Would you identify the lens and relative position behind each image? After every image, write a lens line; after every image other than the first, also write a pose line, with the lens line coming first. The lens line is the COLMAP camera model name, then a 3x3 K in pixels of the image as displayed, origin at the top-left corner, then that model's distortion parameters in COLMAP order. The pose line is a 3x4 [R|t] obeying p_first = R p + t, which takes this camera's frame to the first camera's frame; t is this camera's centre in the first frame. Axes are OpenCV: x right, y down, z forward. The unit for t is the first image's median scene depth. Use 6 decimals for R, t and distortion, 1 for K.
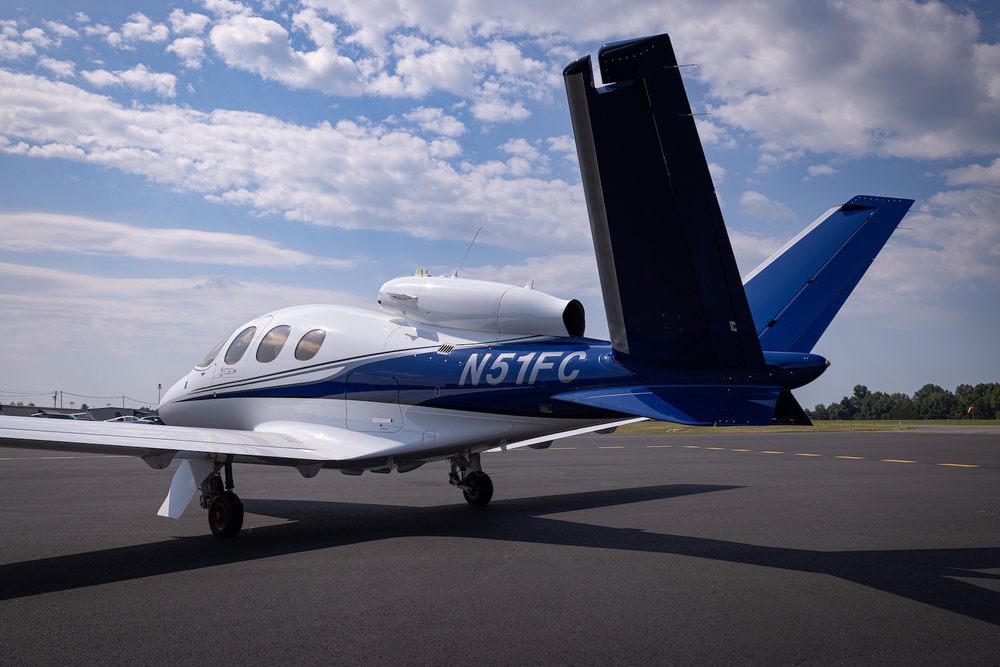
lens RADIAL K [[832.8, 0, 521.9], [0, 832.8, 333.3], [0, 0, 1]] dist [-0.007133, -0.002802]
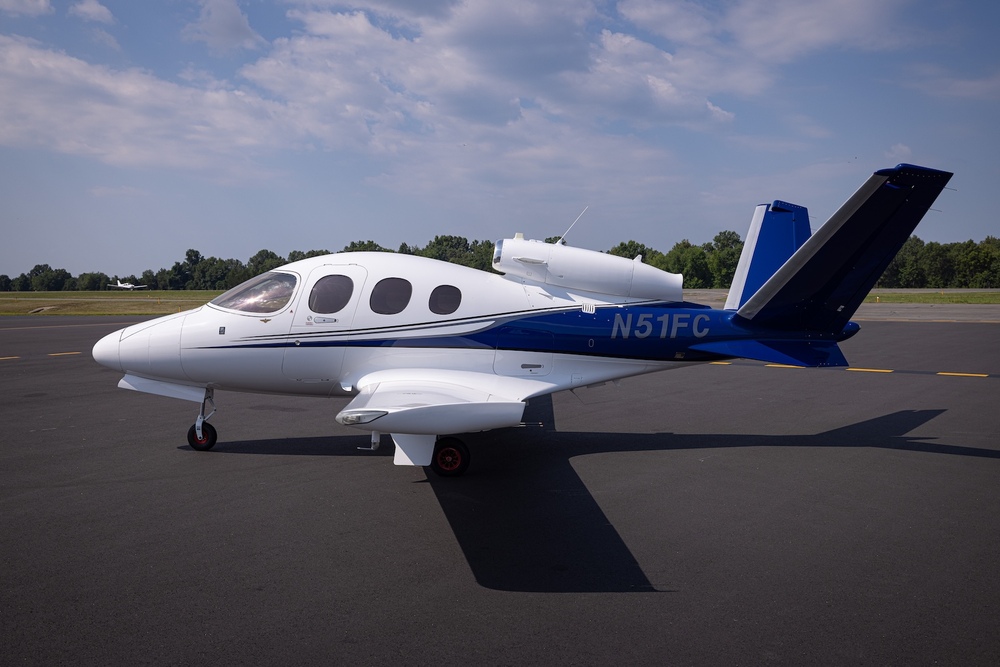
lens RADIAL K [[973.5, 0, 500.0], [0, 973.5, 333.5], [0, 0, 1]] dist [-0.006216, -0.001526]
pose [[0.771566, -0.033092, 0.635288, -1.173113], [-0.061995, 0.989981, 0.126862, -0.126721], [-0.633121, -0.137268, 0.761784, -0.042653]]
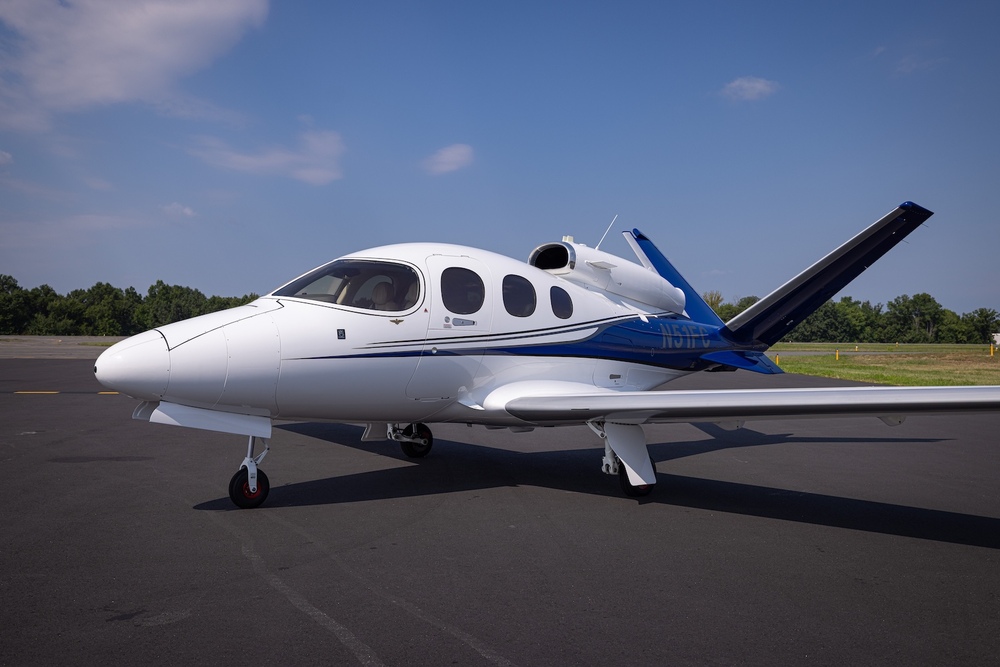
lens RADIAL K [[973.5, 0, 500.0], [0, 973.5, 333.5], [0, 0, 1]] dist [-0.006216, -0.001526]
pose [[0.148146, 0.008765, 0.988927, -1.610755], [-0.109178, 0.993994, 0.007546, 0.056593], [-0.982921, -0.109087, 0.148213, 1.030011]]
